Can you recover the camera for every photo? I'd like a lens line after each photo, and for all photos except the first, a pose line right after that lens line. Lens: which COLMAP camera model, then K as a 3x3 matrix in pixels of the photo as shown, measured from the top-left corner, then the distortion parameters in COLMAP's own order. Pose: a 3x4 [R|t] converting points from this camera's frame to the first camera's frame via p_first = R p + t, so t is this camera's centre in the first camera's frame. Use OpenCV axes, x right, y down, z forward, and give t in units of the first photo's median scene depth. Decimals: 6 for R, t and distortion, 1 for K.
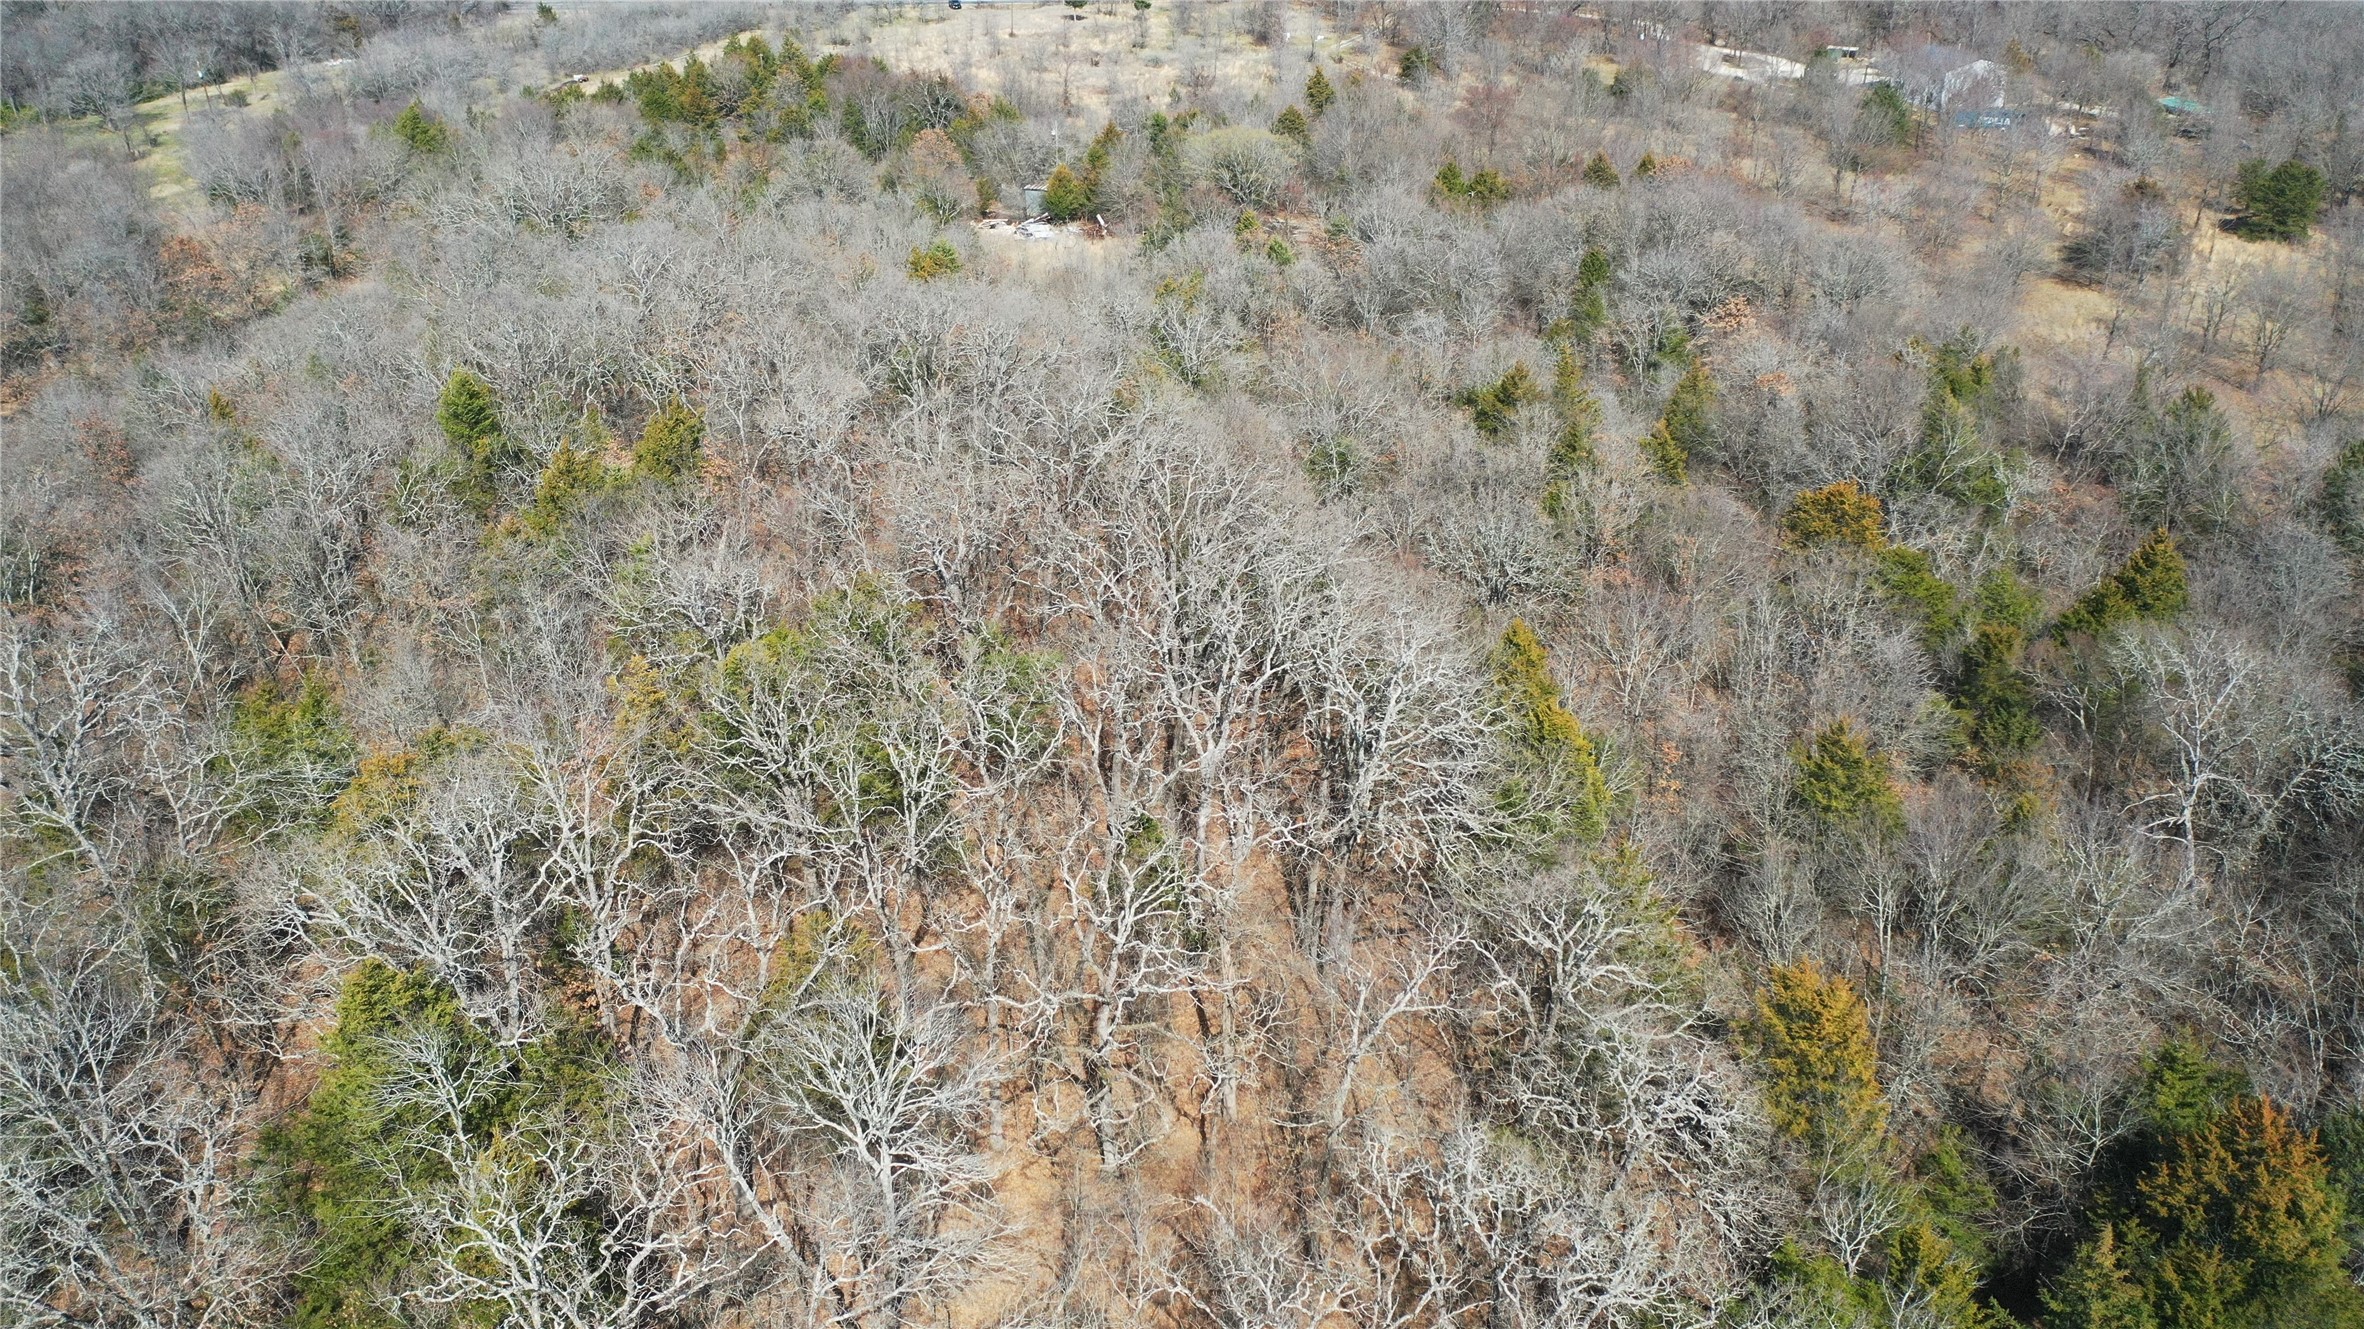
lens RADIAL K [[1888.6, 0, 1191.4], [0, 1888.6, 659.8], [0, 0, 1]] dist [0.013032, 0.003943]
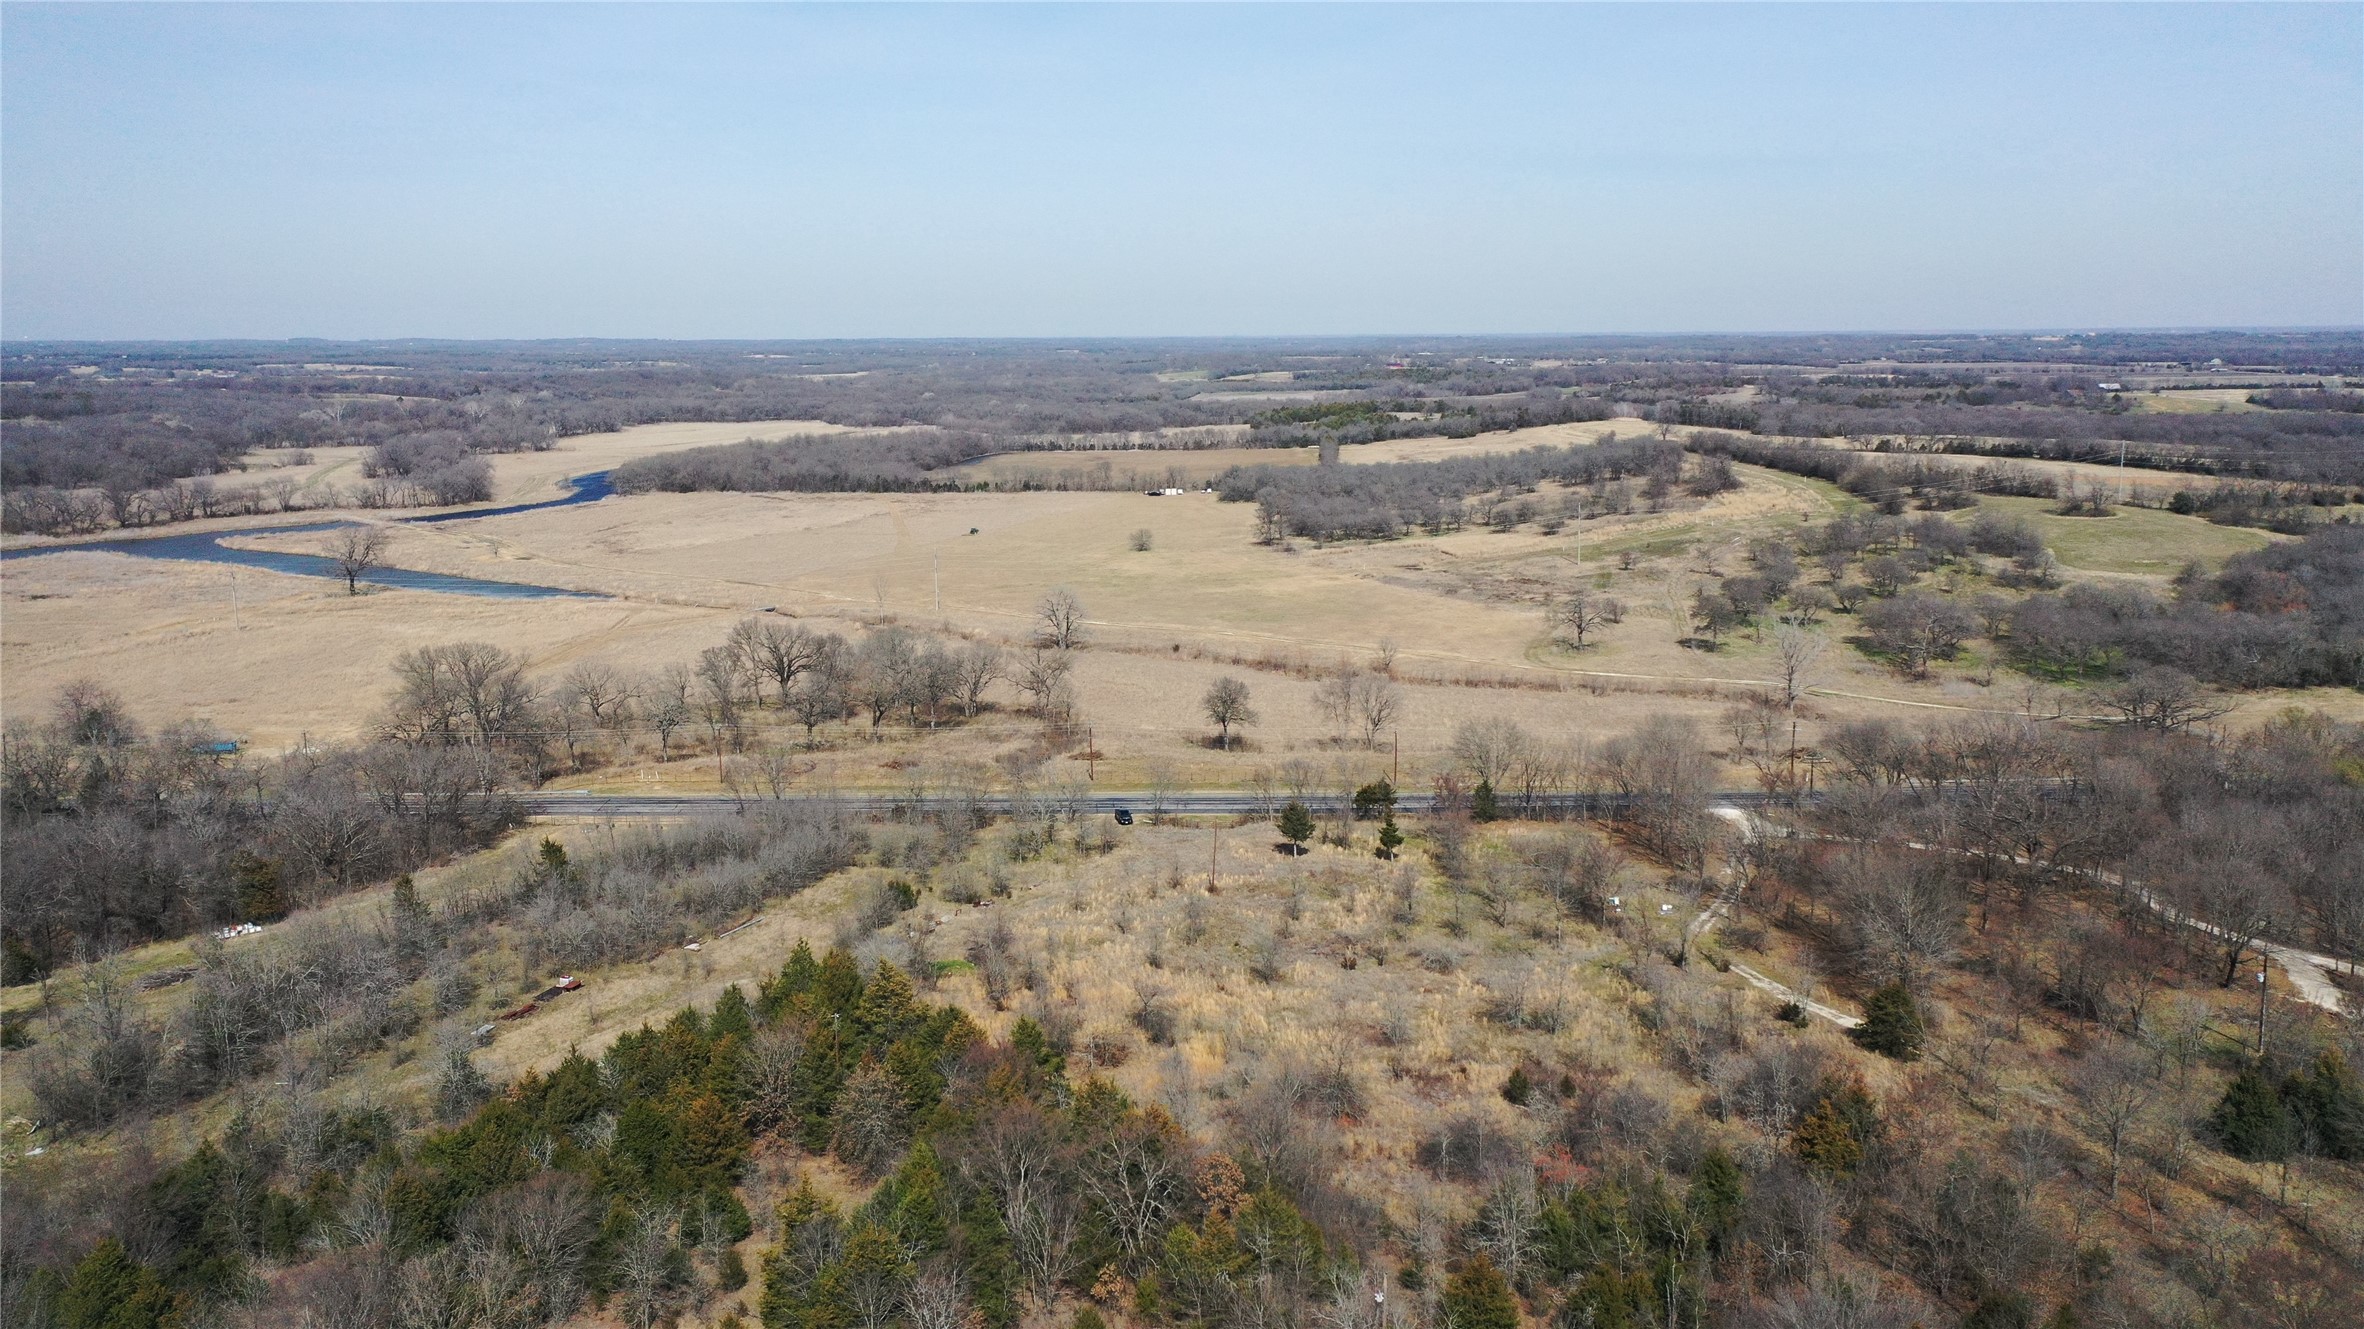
lens RADIAL K [[1888.6, 0, 1183.3], [0, 1888.6, 659.4], [0, 0, 1]] dist [0.013032, 0.003943]
pose [[0.998184, 0.017843, -0.057536, -0.201893], [-0.035425, 0.946390, -0.321079, -0.562748], [0.048722, 0.322534, 0.945303, 0.954355]]
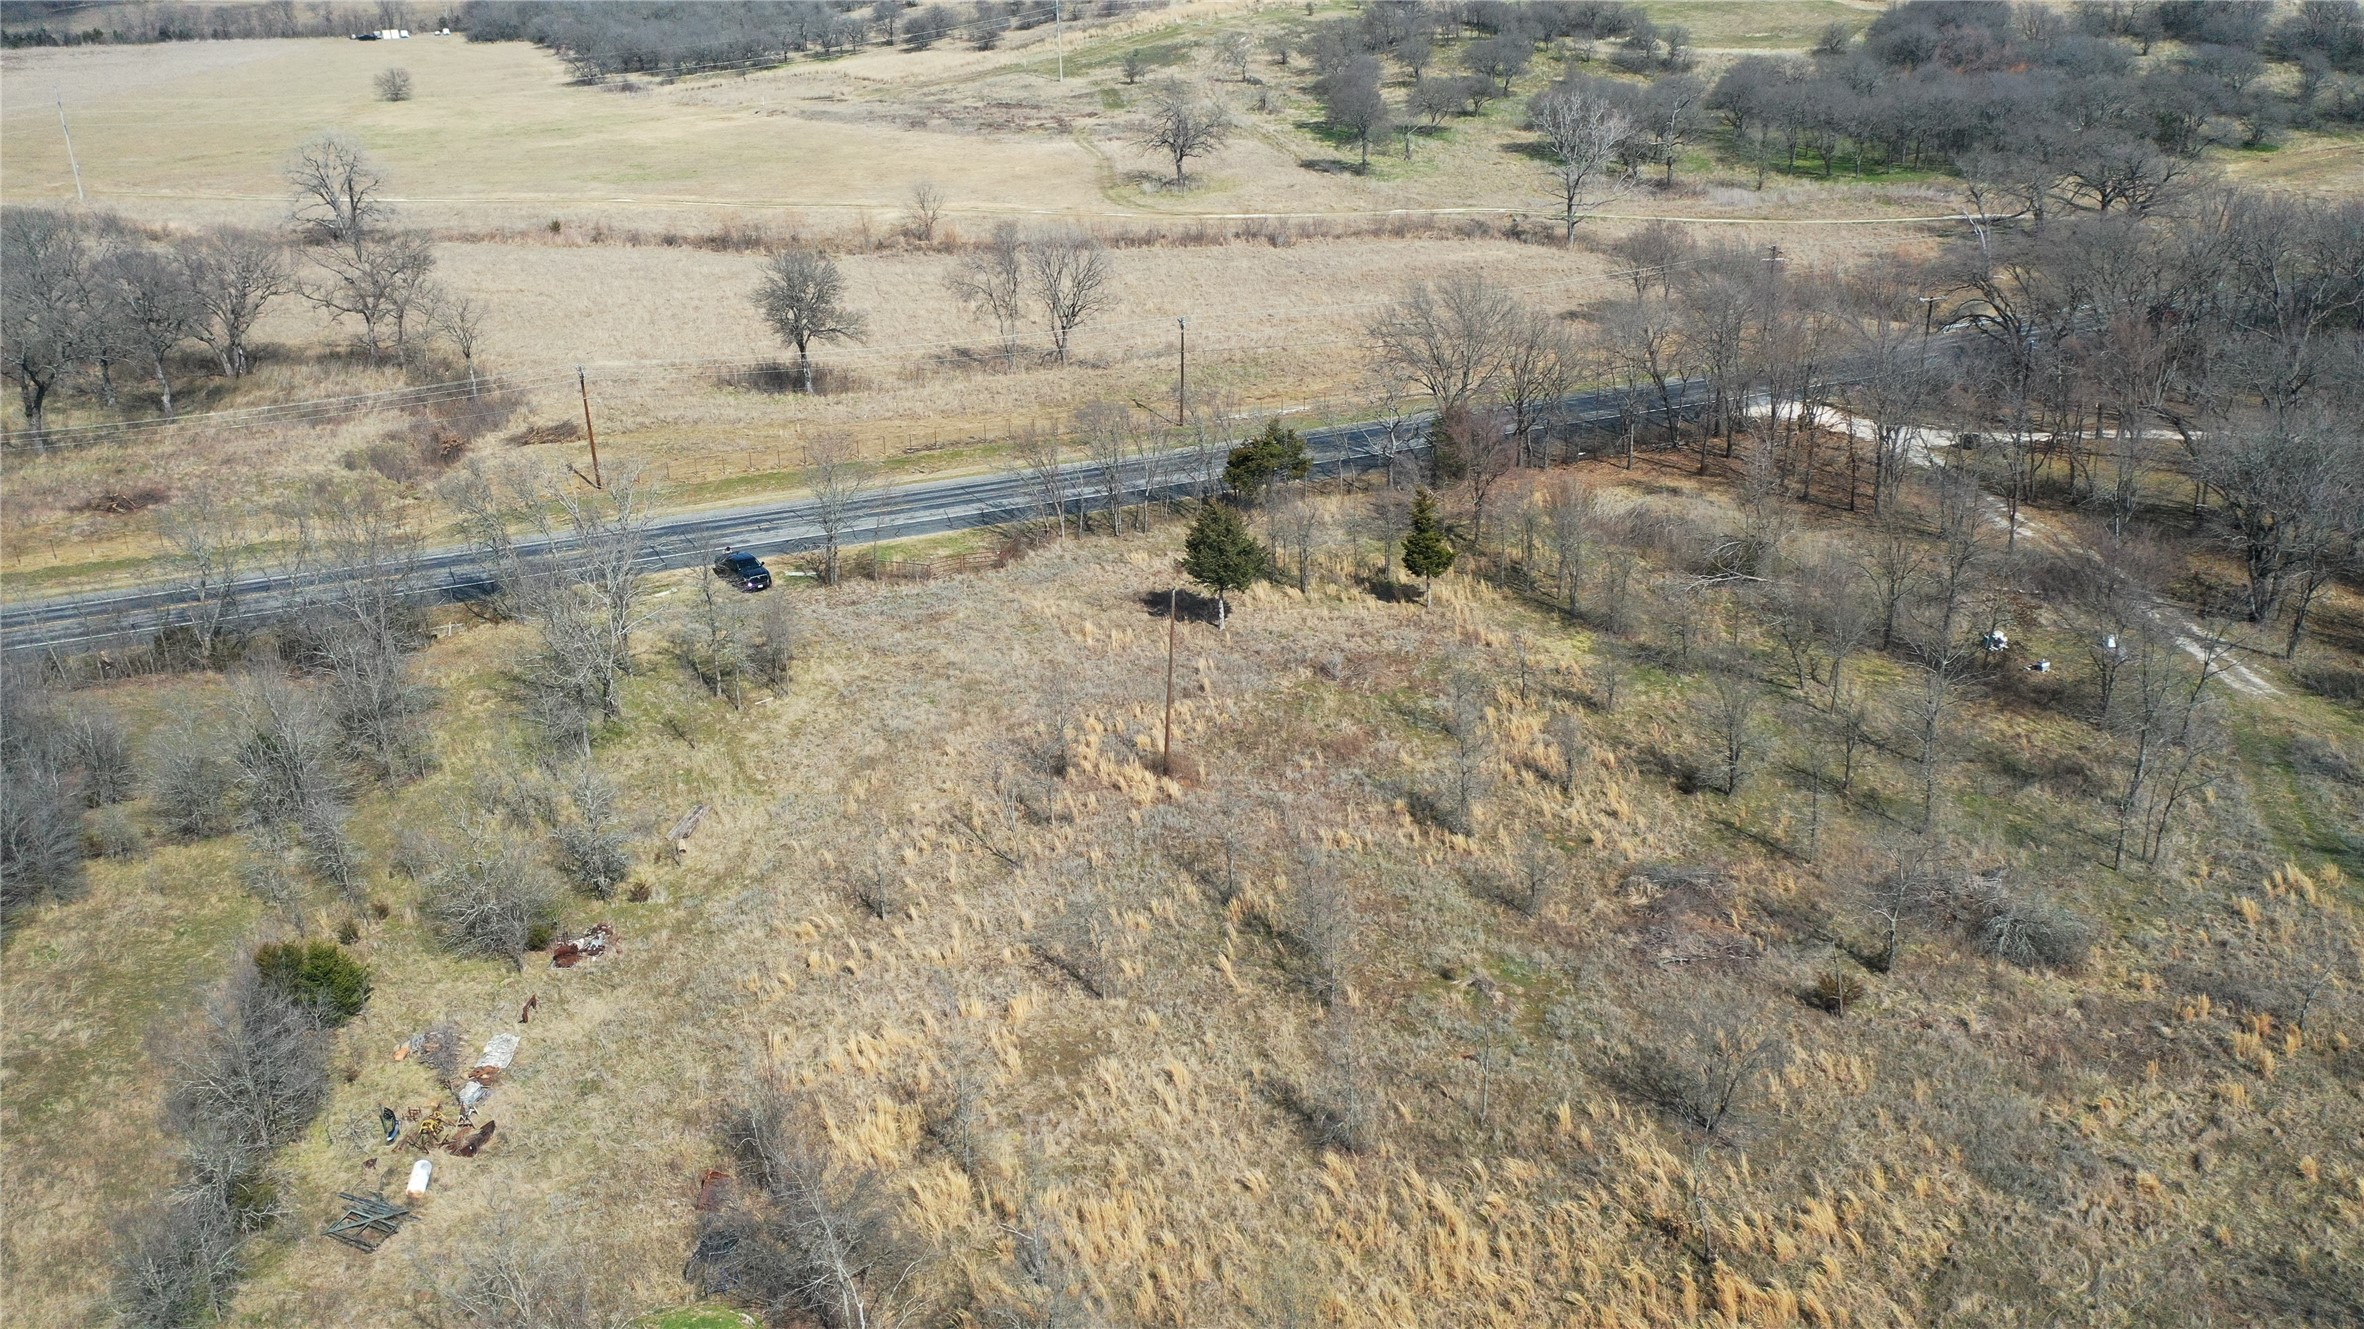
lens RADIAL K [[1888.6, 0, 1189.5], [0, 1888.6, 666.9], [0, 0, 1]] dist [0.013032, 0.003943]
pose [[0.938387, -0.130095, 0.320166, -0.530068], [0.165236, 0.982581, -0.085038, -0.965032], [-0.303526, 0.132702, 0.943537, 2.235179]]
